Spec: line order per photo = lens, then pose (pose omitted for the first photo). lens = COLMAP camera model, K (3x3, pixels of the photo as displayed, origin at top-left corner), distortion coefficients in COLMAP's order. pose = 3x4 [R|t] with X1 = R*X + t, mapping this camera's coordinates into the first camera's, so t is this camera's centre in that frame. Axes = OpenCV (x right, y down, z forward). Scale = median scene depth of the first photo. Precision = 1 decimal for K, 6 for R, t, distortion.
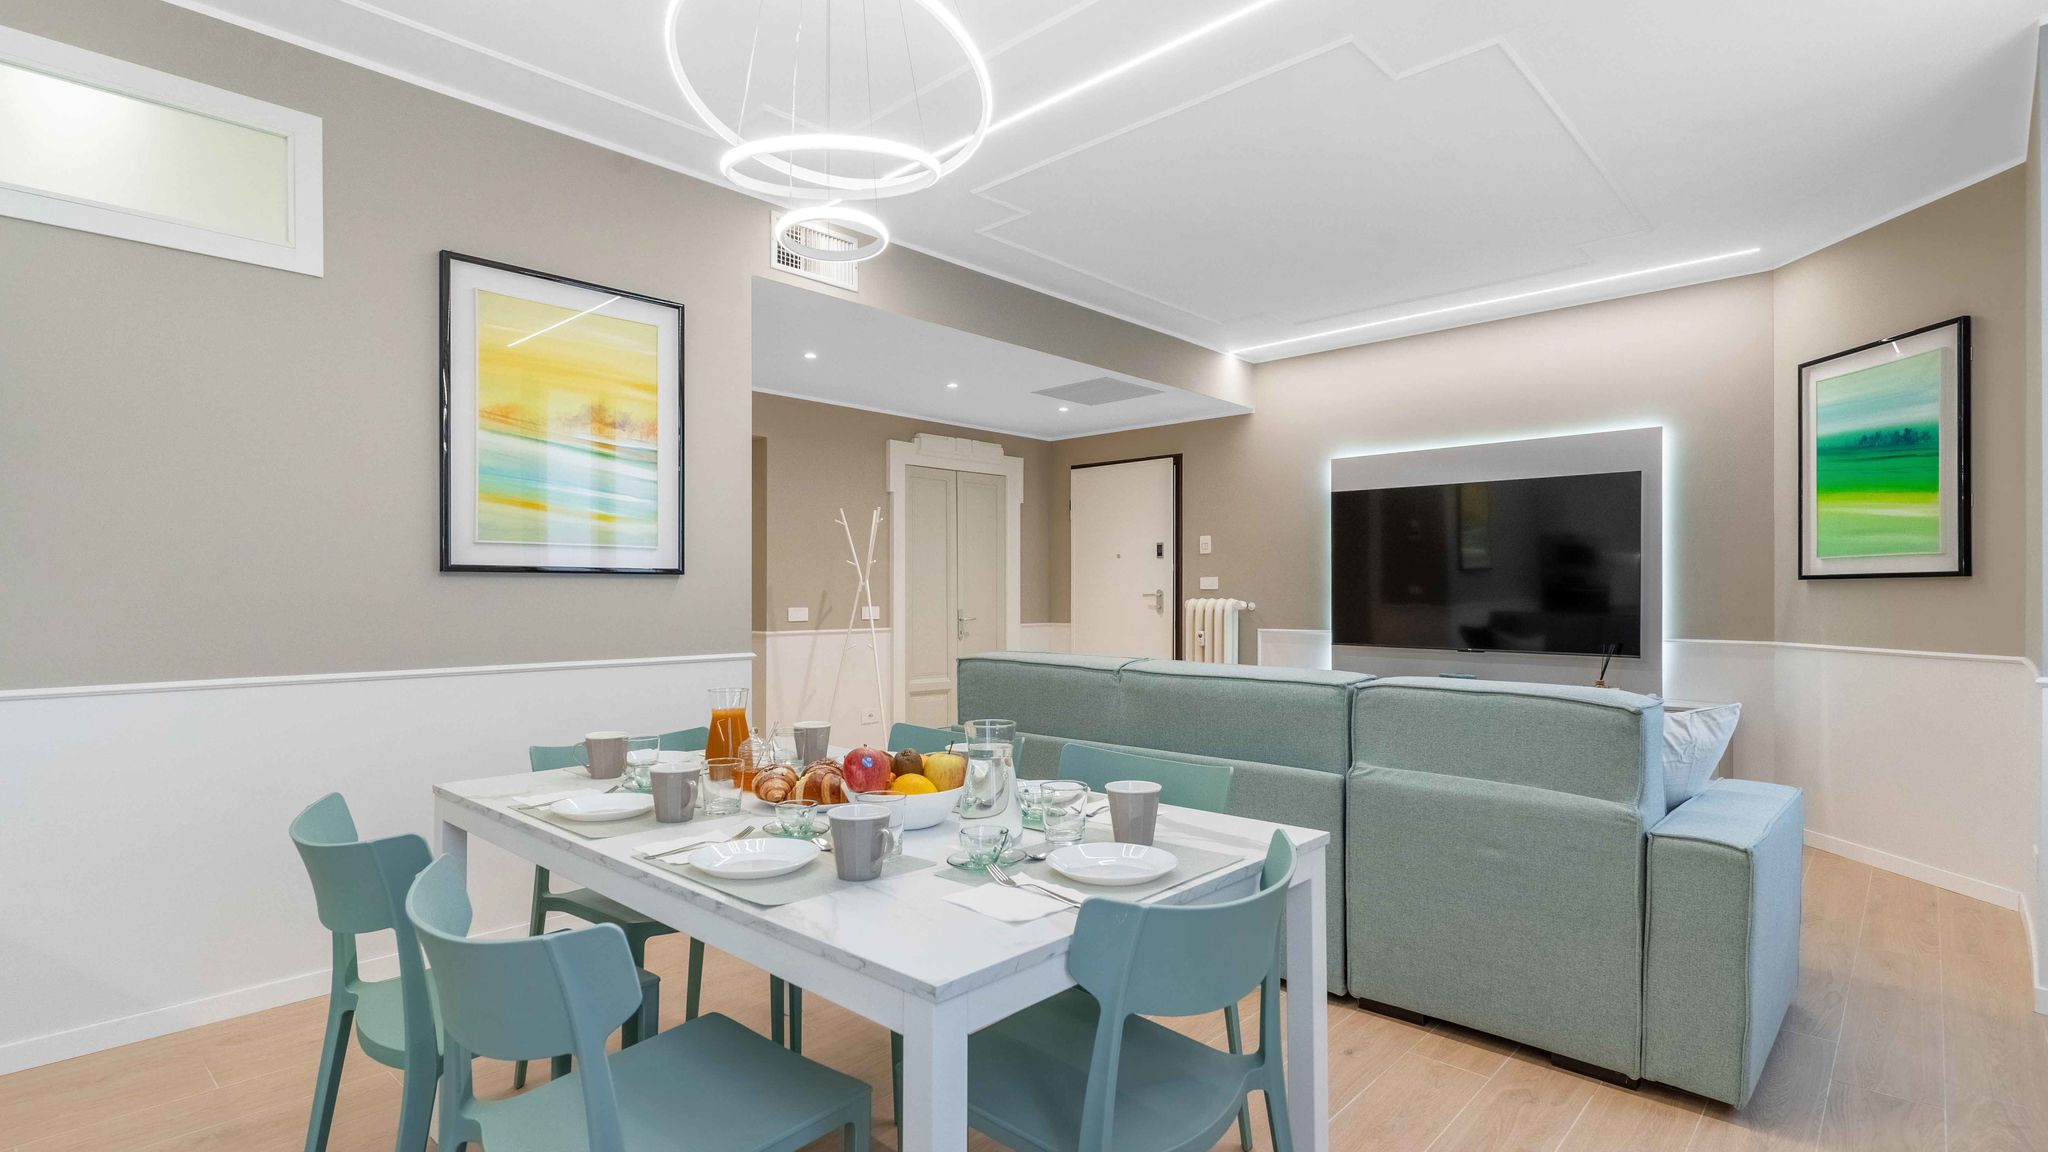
lens RADIAL K [[990.4, 0, 1027.8], [0, 990.4, 600.6], [0, 0, 1]] dist [0.000571, -0.000007]
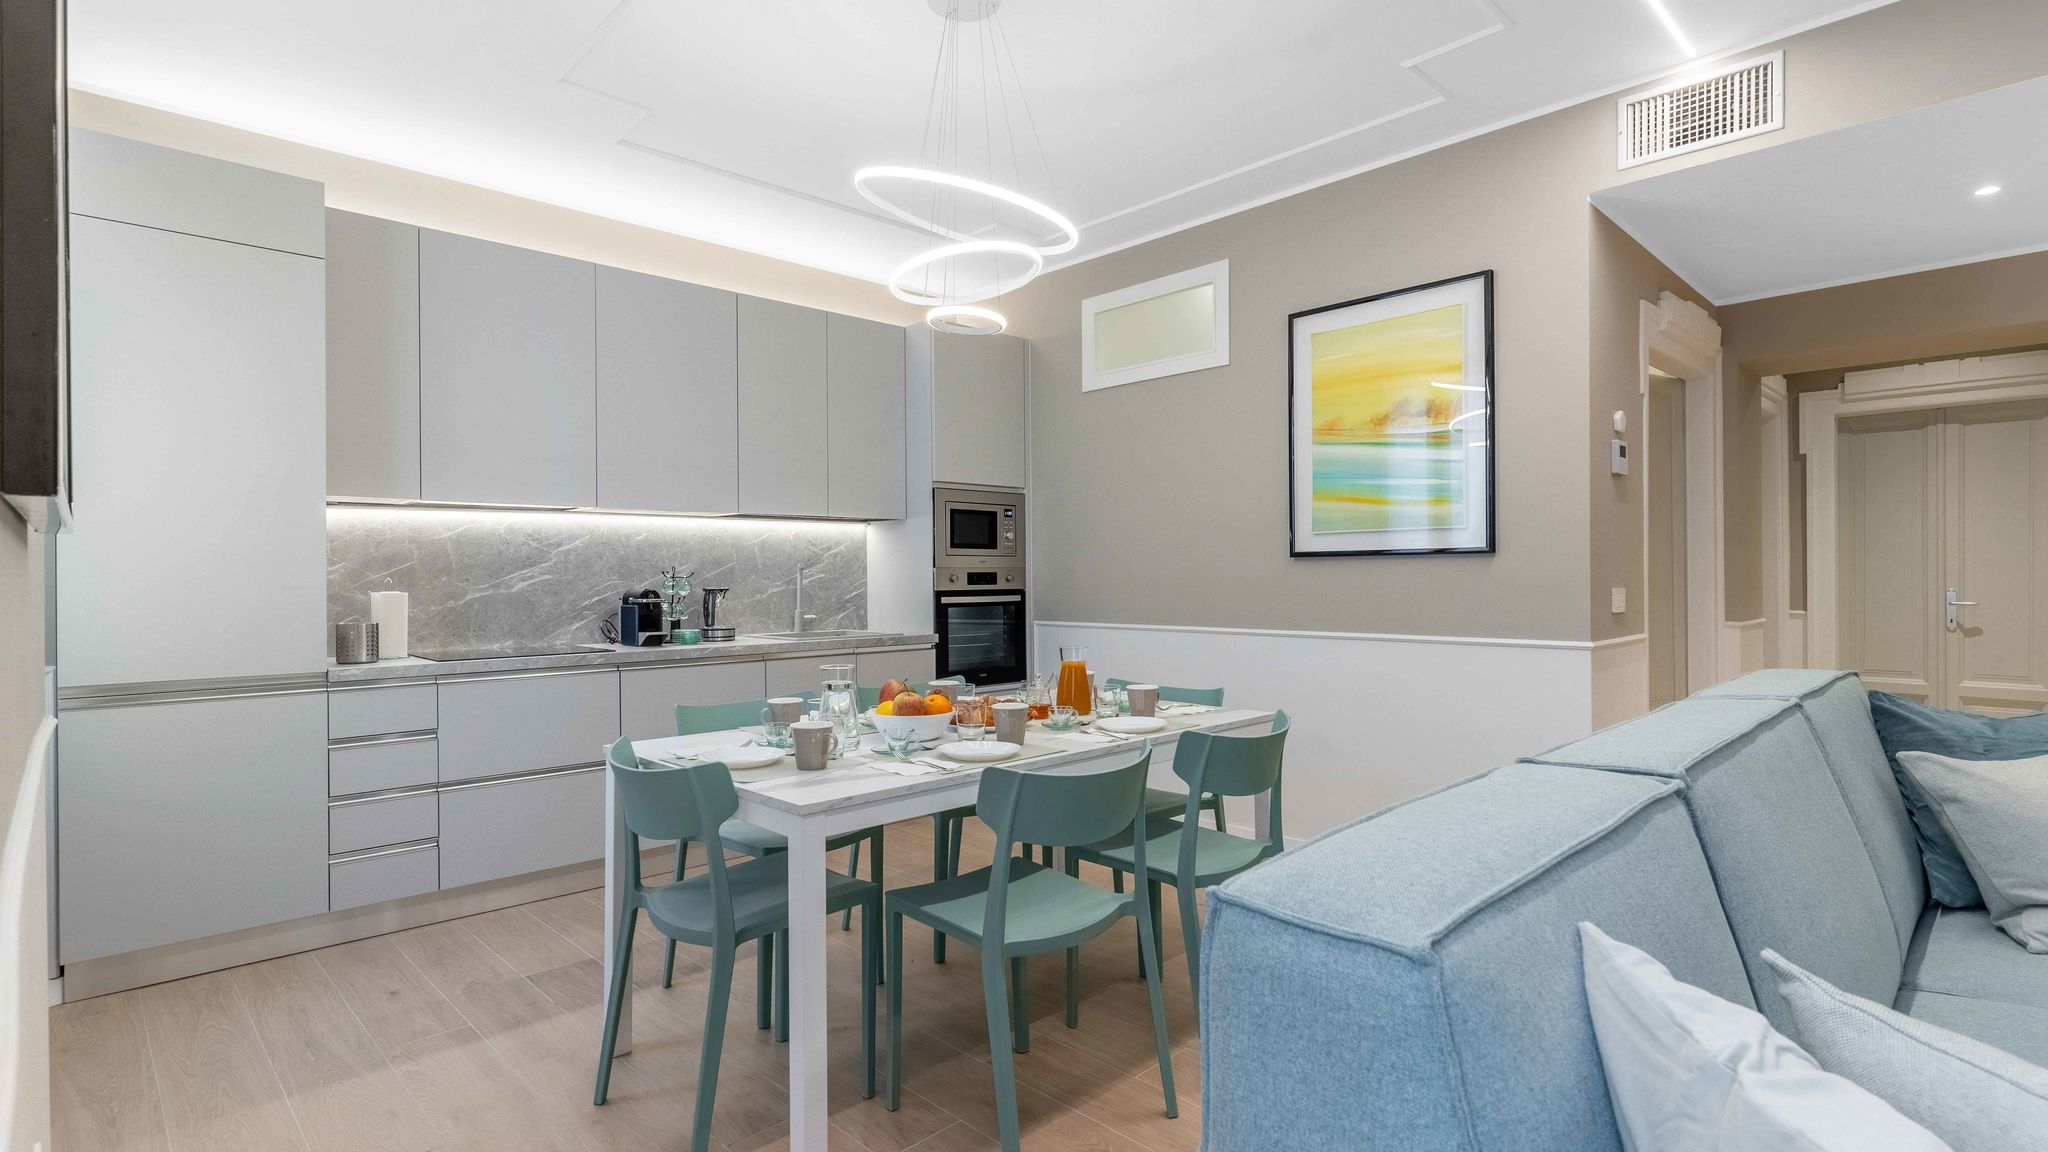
lens RADIAL K [[977.5, 0, 1021.3], [0, 977.5, 576.1], [0, 0, 1]] dist [0.000541, 0.000223]
pose [[-0.052558, 0.000244, -0.998618, 0.368867], [-0.000320, 1.000000, 0.000261, -0.002195], [0.998618, 0.000334, -0.052558, 0.357676]]
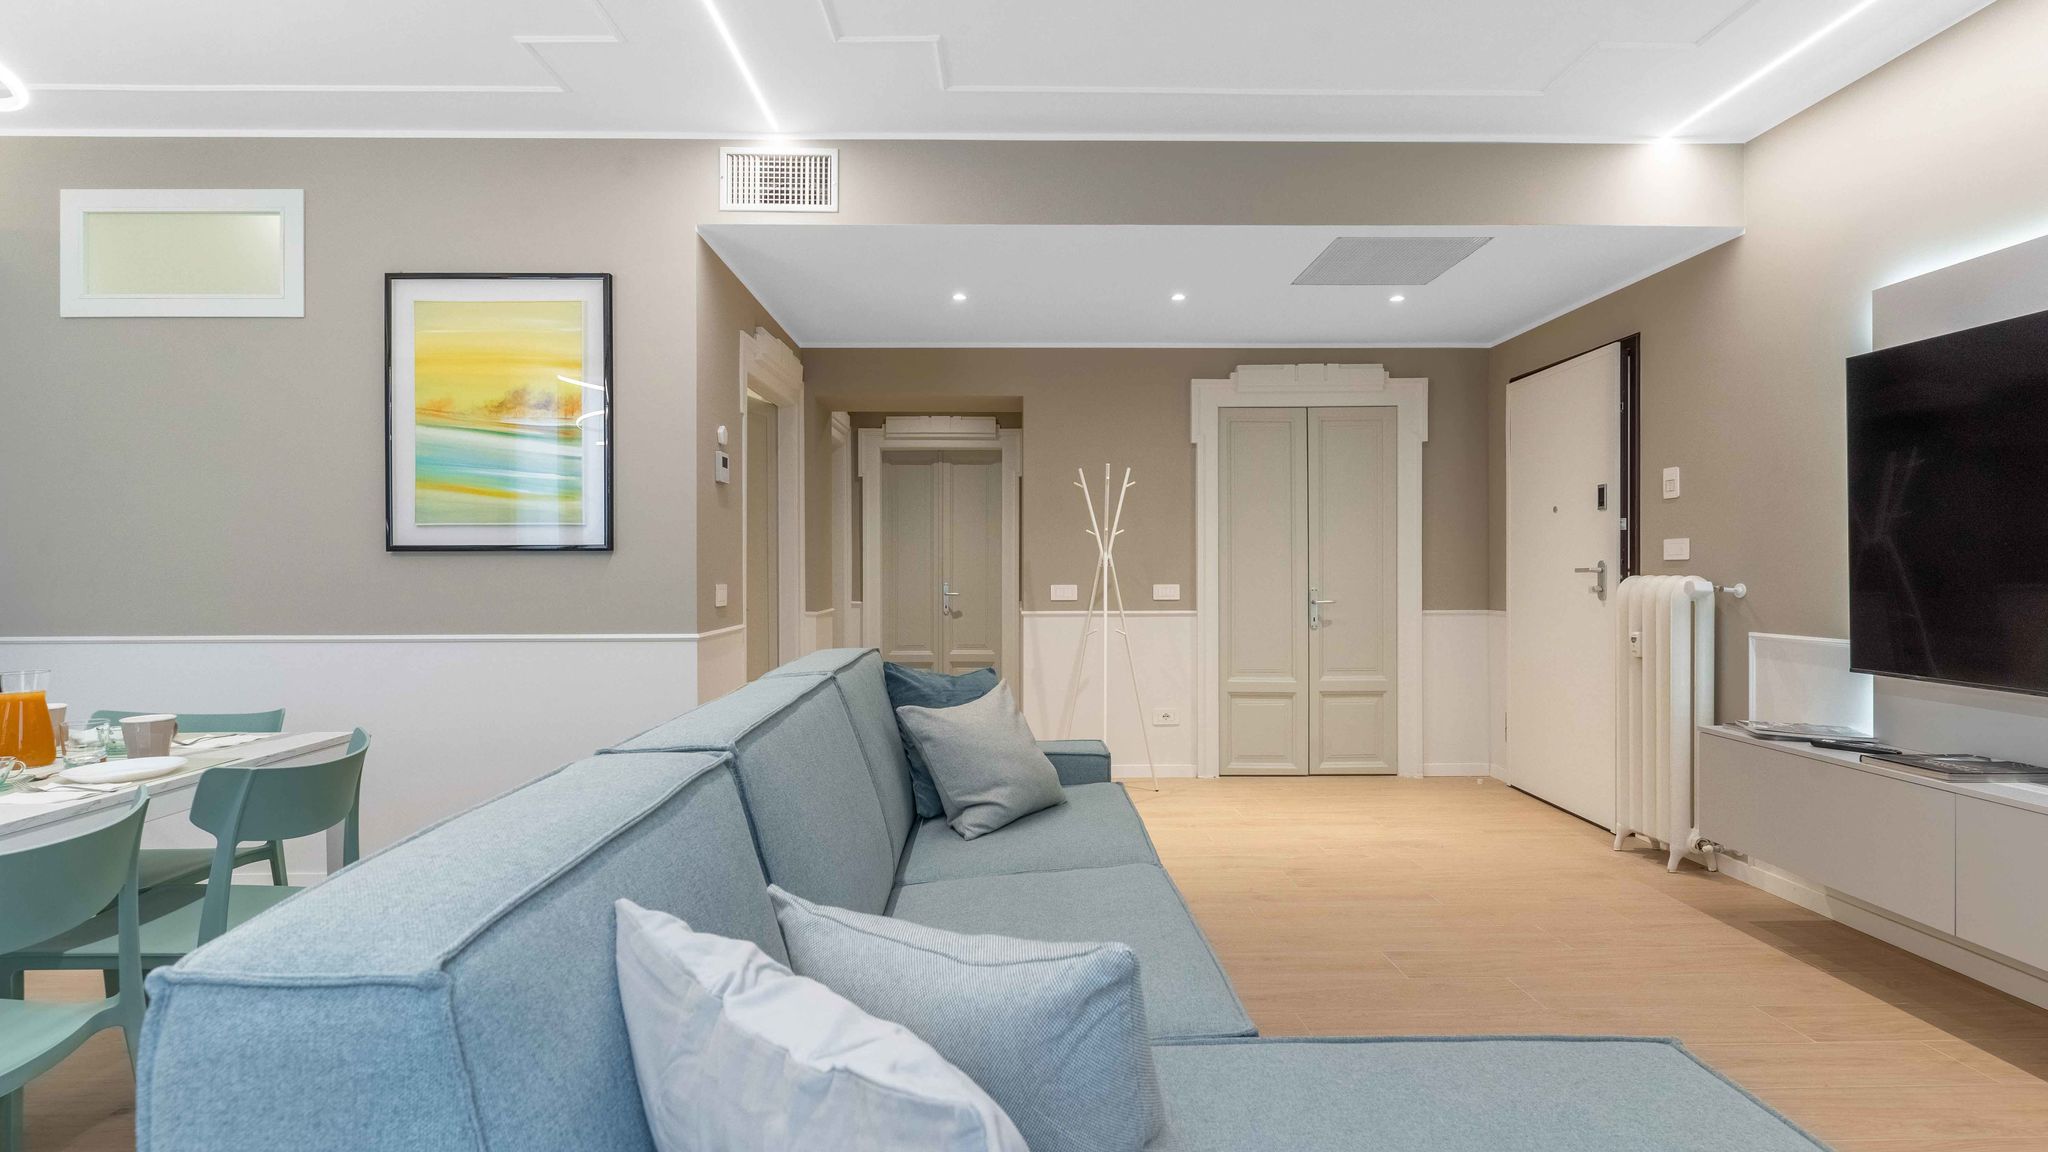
lens RADIAL K [[980.4, 0, 1010.7], [0, 980.4, 571.9], [0, 0, 1]] dist [0.003920, 0.000582]
pose [[0.691556, 0.000177, -0.722323, 0.373339], [-0.002679, 0.999994, -0.002319, -0.002219], [0.722318, 0.003539, 0.691552, 0.369639]]
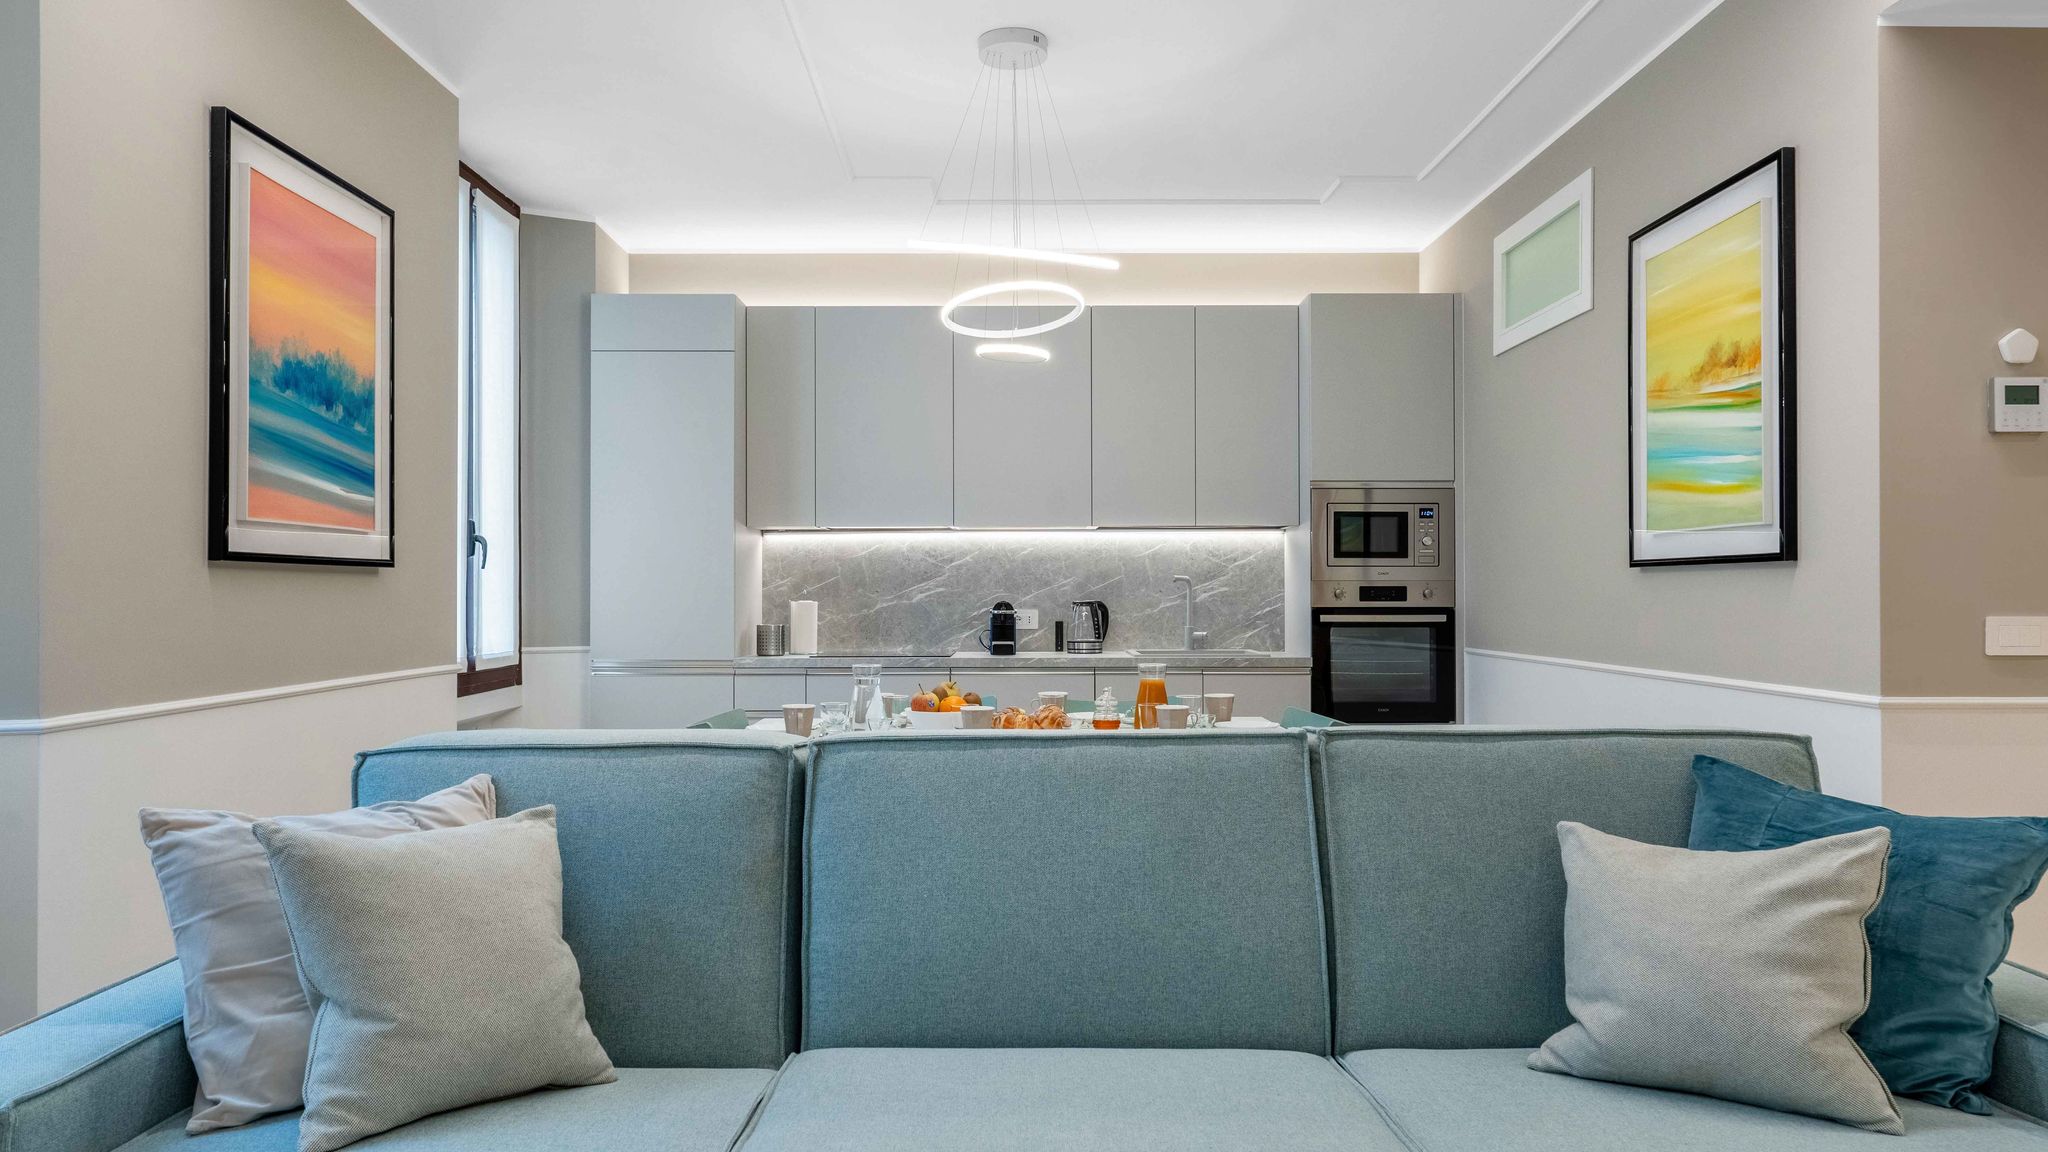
lens RADIAL K [[1327.5, 0, 1028.9], [0, 1327.5, 575.4], [0, 0, 1]] dist [0.000602, 0.001957]
pose [[-0.721863, -0.007612, -0.691994, 0.369309], [-0.003647, 0.999967, -0.007196, -0.004909], [0.692027, -0.002671, -0.721867, 0.770388]]
